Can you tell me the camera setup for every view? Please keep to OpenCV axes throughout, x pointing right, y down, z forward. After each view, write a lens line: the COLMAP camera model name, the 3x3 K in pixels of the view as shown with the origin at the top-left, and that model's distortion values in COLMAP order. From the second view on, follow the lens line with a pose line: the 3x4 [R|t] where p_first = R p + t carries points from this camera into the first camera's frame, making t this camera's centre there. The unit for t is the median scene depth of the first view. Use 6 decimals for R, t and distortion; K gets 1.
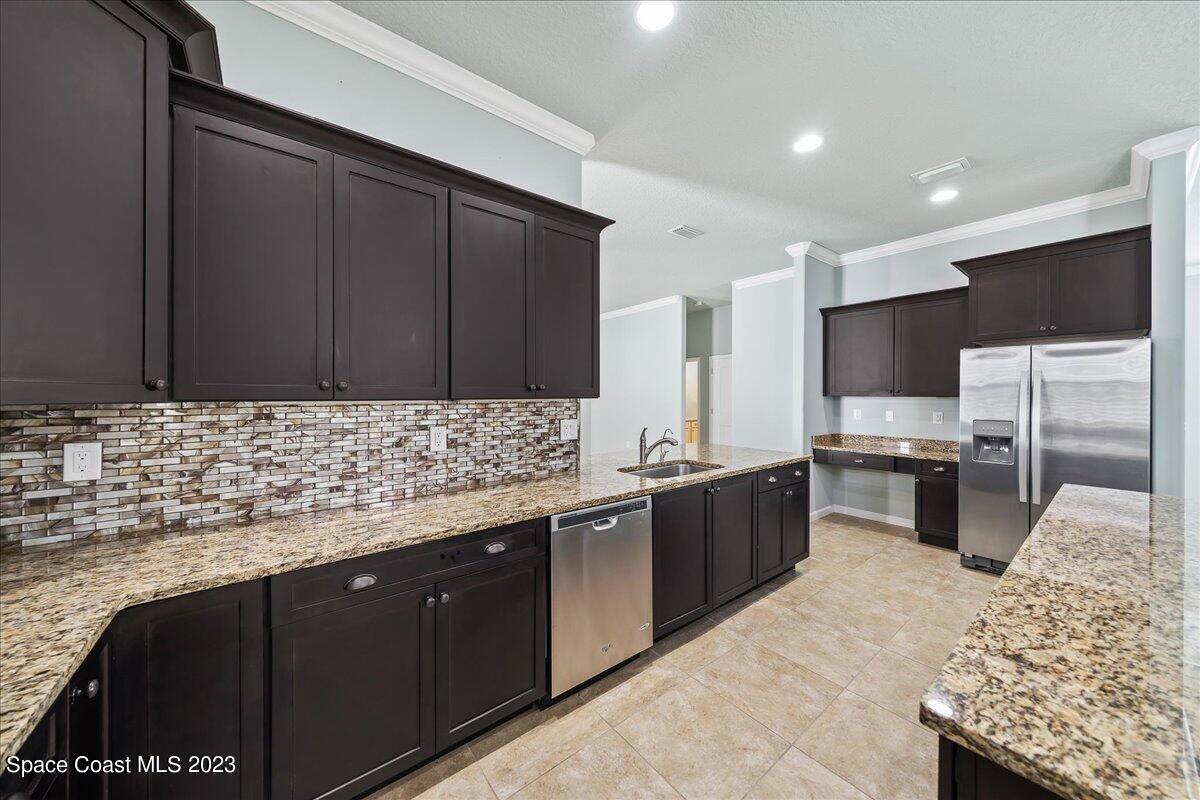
lens RADIAL K [[411.8, 0, 594.7], [0, 411.8, 393.1], [0, 0, 1]] dist [-0.000200, 0.000593]
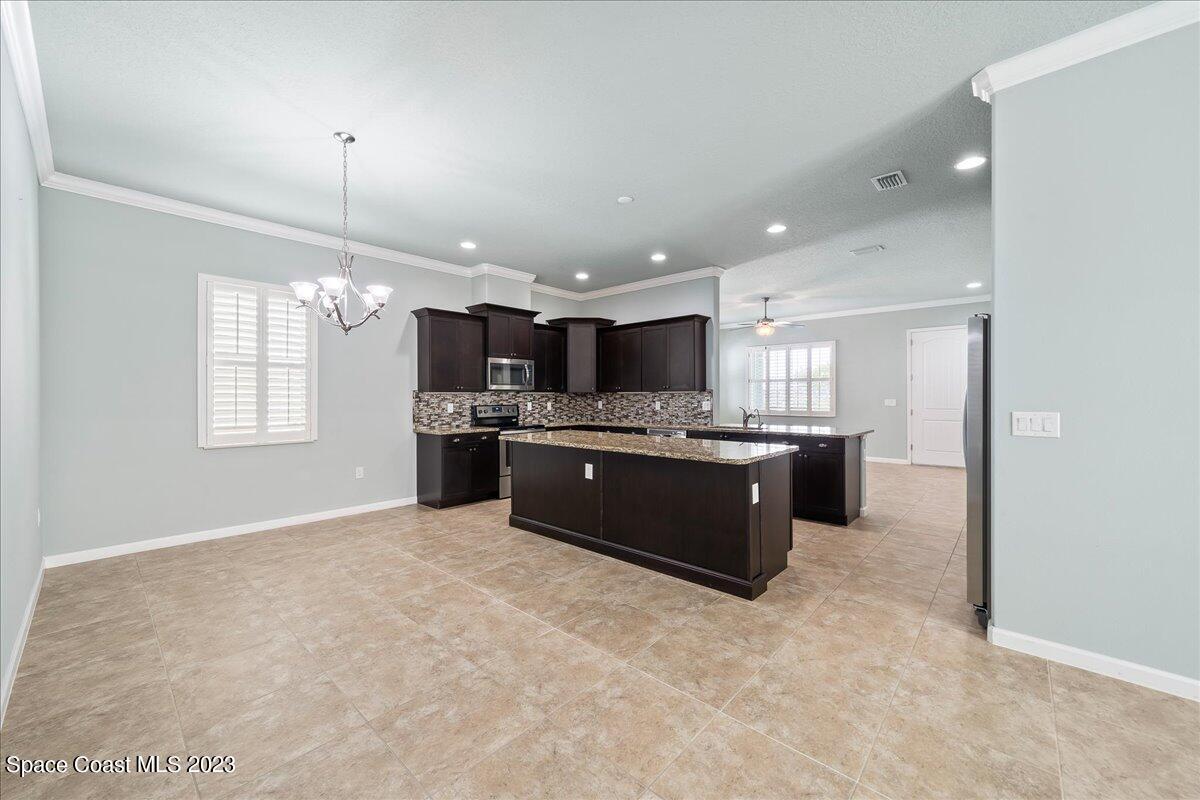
lens RADIAL K [[457.3, 0, 593.2], [0, 457.3, 396.7], [0, 0, 1]] dist [0.004116, 0.000185]
pose [[0.153990, -0.000375, -0.988072, 2.722380], [0.005912, 0.999982, 0.000542, 0.043272], [0.988055, -0.005925, 0.153989, 0.045635]]
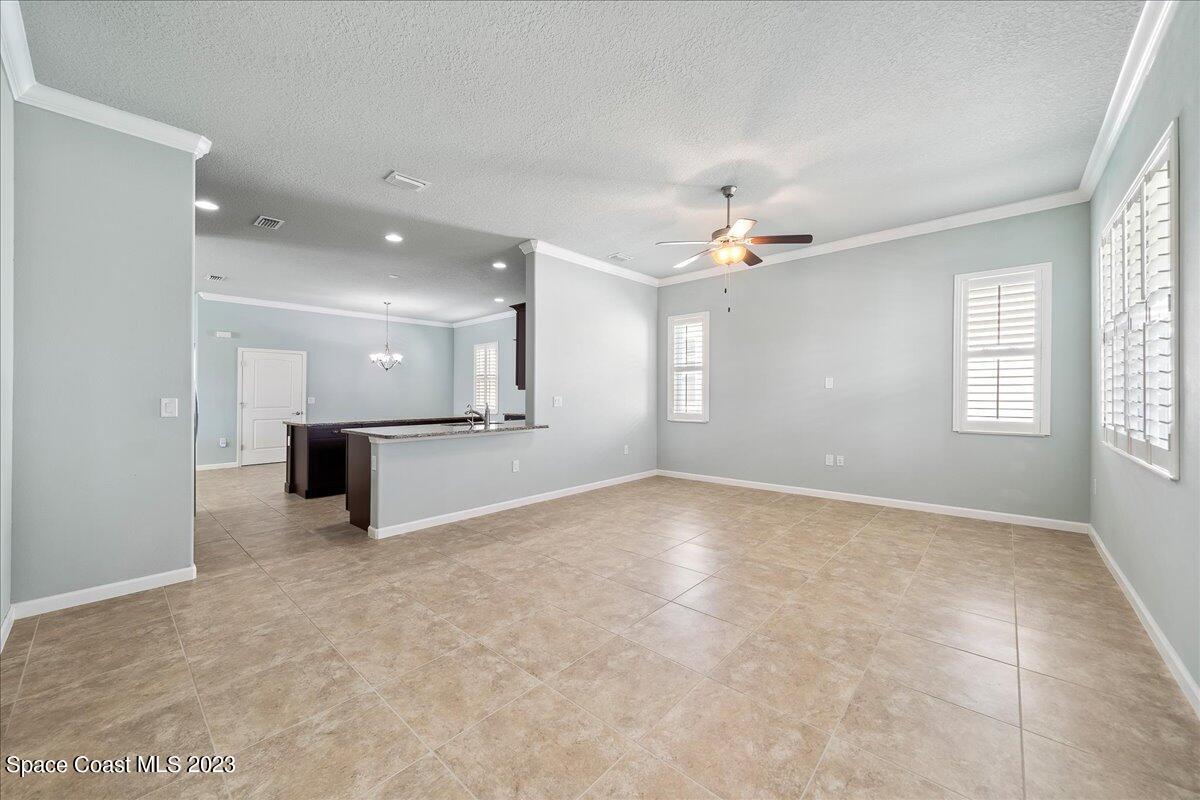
lens RADIAL K [[445.6, 0, 593.6], [0, 445.6, 390.3], [0, 0, 1]] dist [0.008469, 0.000142]
pose [[-0.986831, 0.003140, -0.161724, -0.031671], [0.005327, 0.999900, -0.013095, 0.079466], [0.161667, -0.013784, -0.986749, 3.829718]]
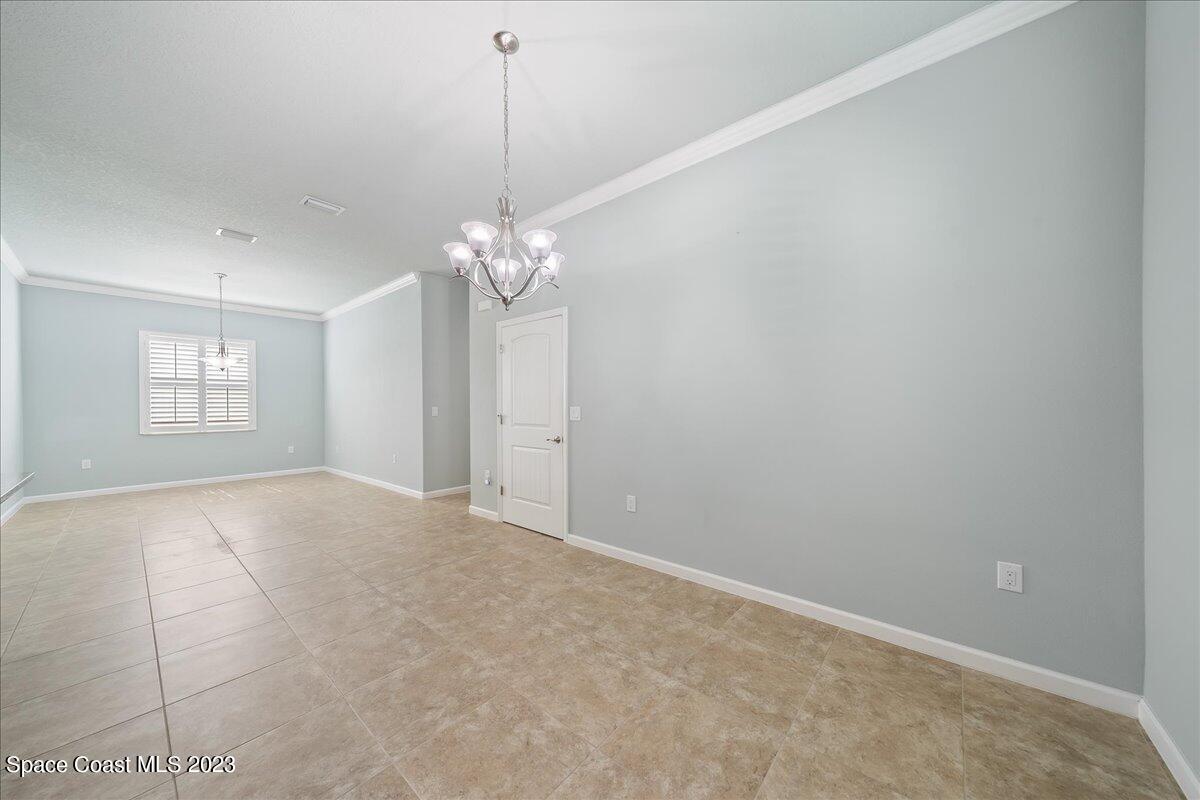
lens RADIAL K [[411.8, 0, 602.1], [0, 411.8, 402.8], [0, 0, 1]] dist [-0.000200, 0.000593]
pose [[-0.197315, 0.000058, 0.980340, 0.179393], [0.000799, 1.000000, 0.000101, 0.059946], [-0.980340, 0.000803, -0.197315, -0.525690]]
